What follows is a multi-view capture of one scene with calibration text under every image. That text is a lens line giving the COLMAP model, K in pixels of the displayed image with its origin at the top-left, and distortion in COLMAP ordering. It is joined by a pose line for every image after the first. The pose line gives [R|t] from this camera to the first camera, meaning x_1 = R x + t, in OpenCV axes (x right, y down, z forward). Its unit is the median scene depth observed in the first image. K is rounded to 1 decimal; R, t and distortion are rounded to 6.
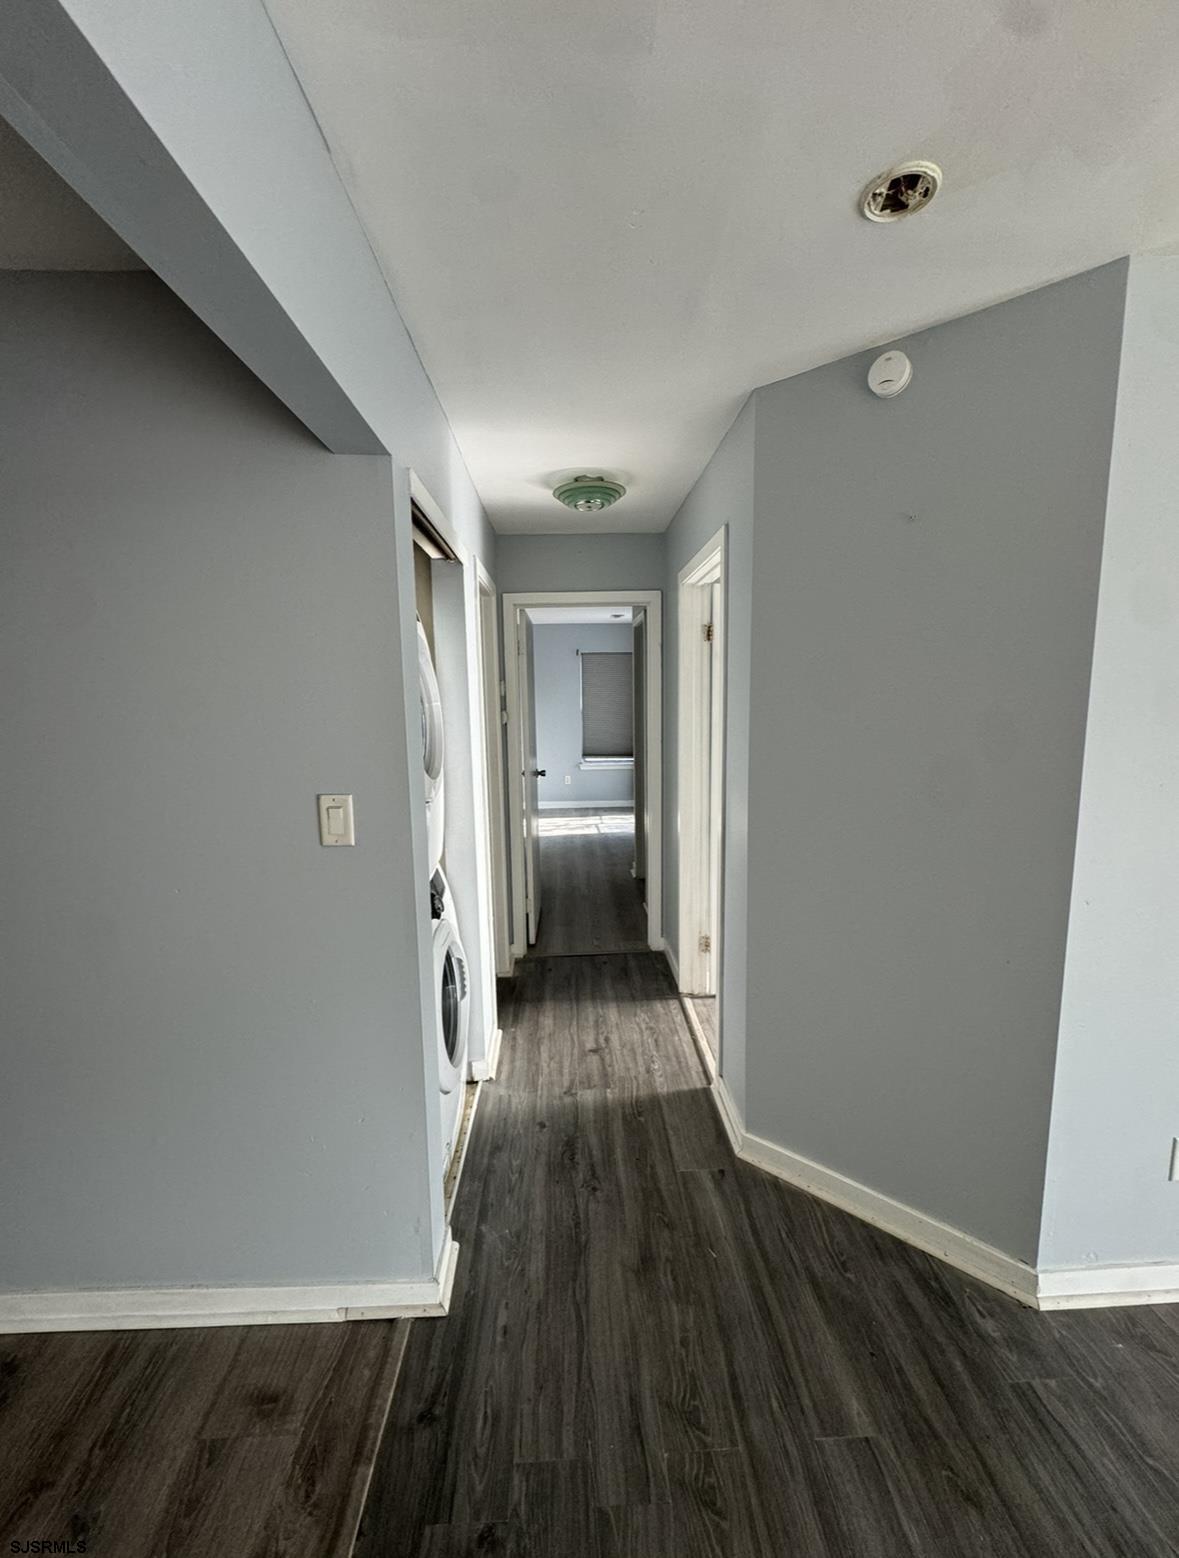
lens RADIAL K [[623.6, 0, 587.0], [0, 623.6, 778.2], [0, 0, 1]] dist [-0.000865, -0.000114]
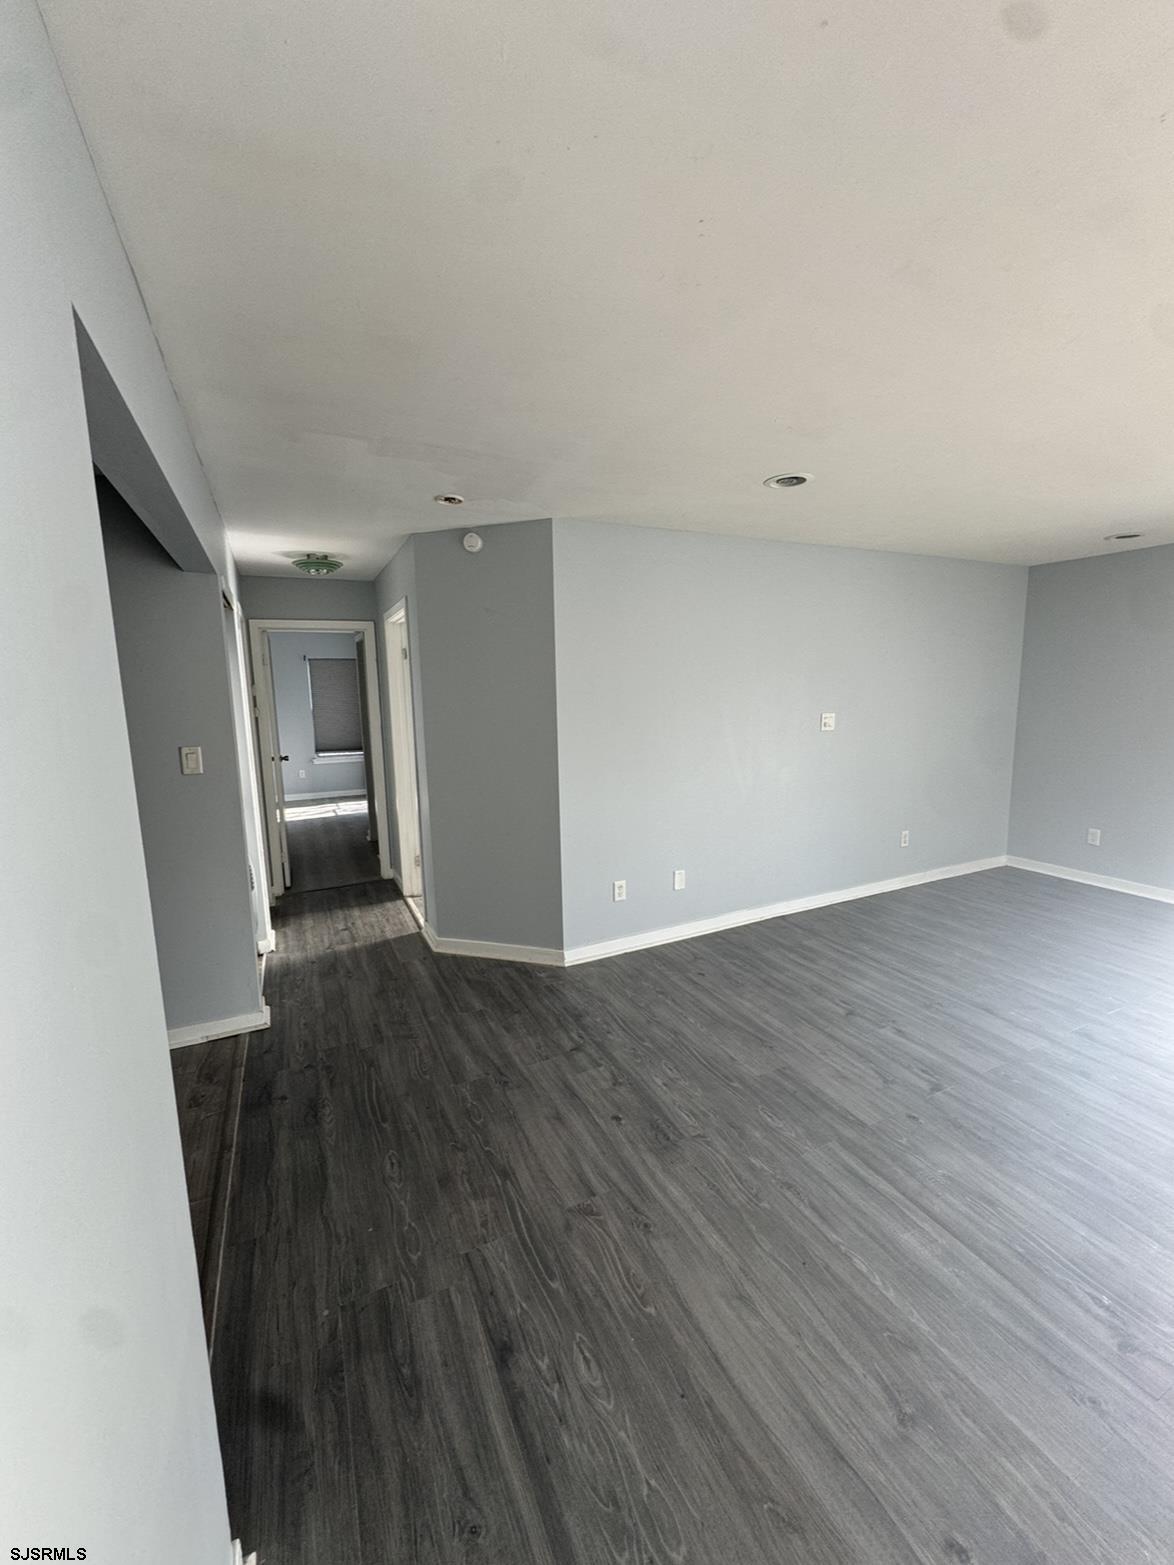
lens RADIAL K [[626.2, 0, 589.7], [0, 626.2, 782.2], [0, 0, 1]] dist [-0.001533, 0.000001]
pose [[0.914107, -0.061015, 0.400857, -0.032680], [0.059835, 0.998088, 0.015474, 0.093219], [-0.401034, 0.009840, 0.916010, -0.650389]]
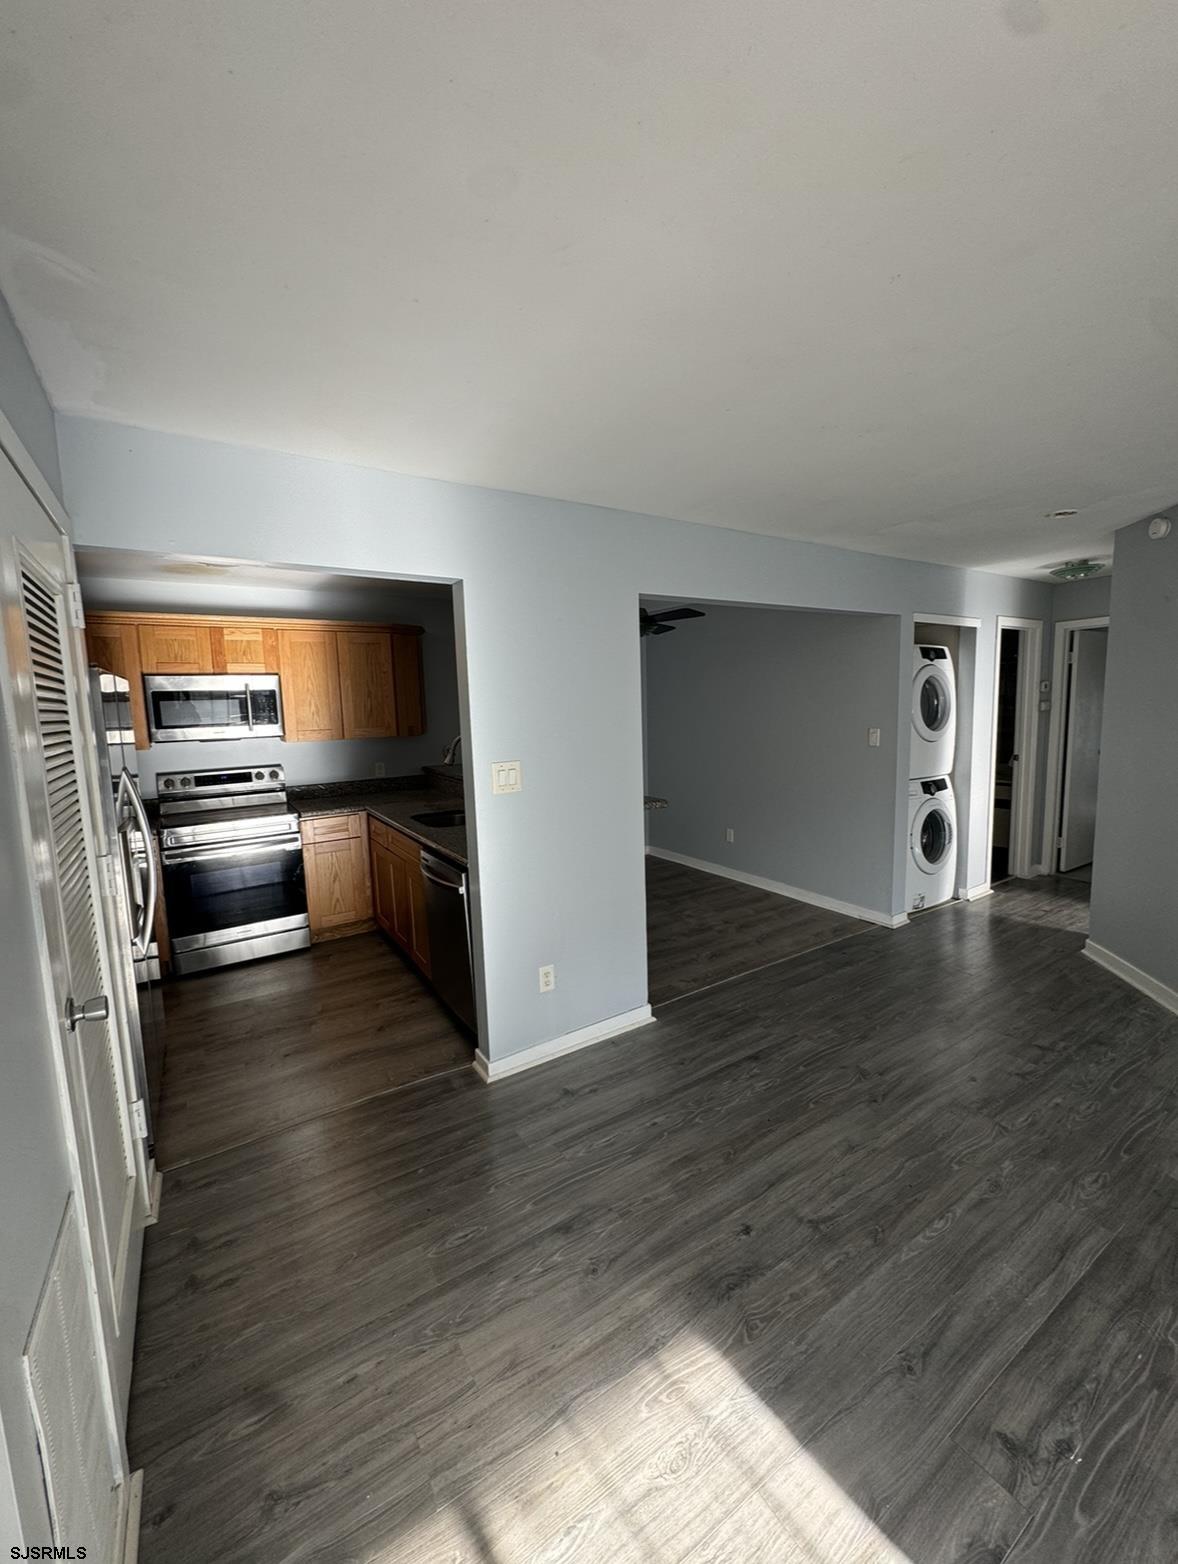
lens RADIAL K [[625.8, 0, 591.7], [0, 625.8, 781.7], [0, 0, 1]] dist [-0.001533, 0.000001]
pose [[0.508281, 0.103088, -0.854999, 0.786677], [-0.092913, 0.993579, 0.064561, 0.108486], [0.856164, 0.046625, 0.514596, -0.886878]]
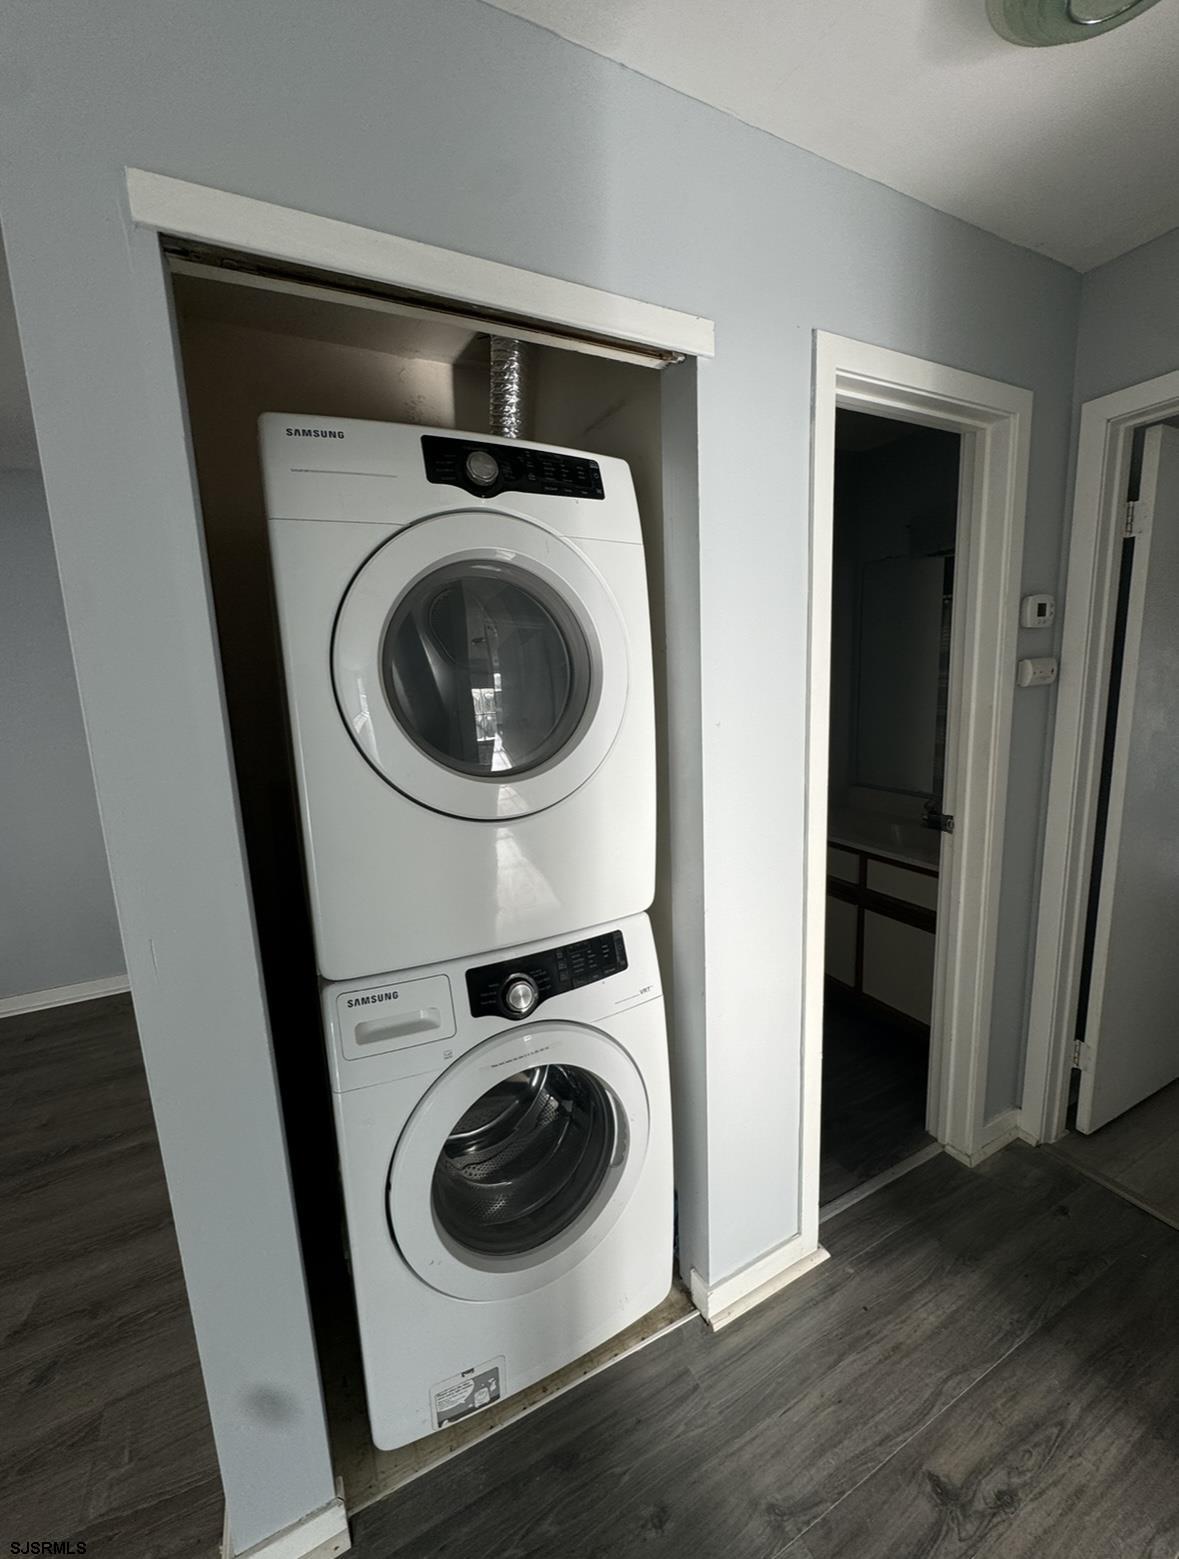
lens RADIAL K [[617.3, 0, 598.7], [0, 617.3, 779.1], [0, 0, 1]] dist [-0.002201, -0.000111]
pose [[0.422824, 0.153246, -0.893161, 0.211286], [-0.088328, 0.987874, 0.127682, -0.062042], [0.901897, 0.024904, 0.431233, 0.618445]]
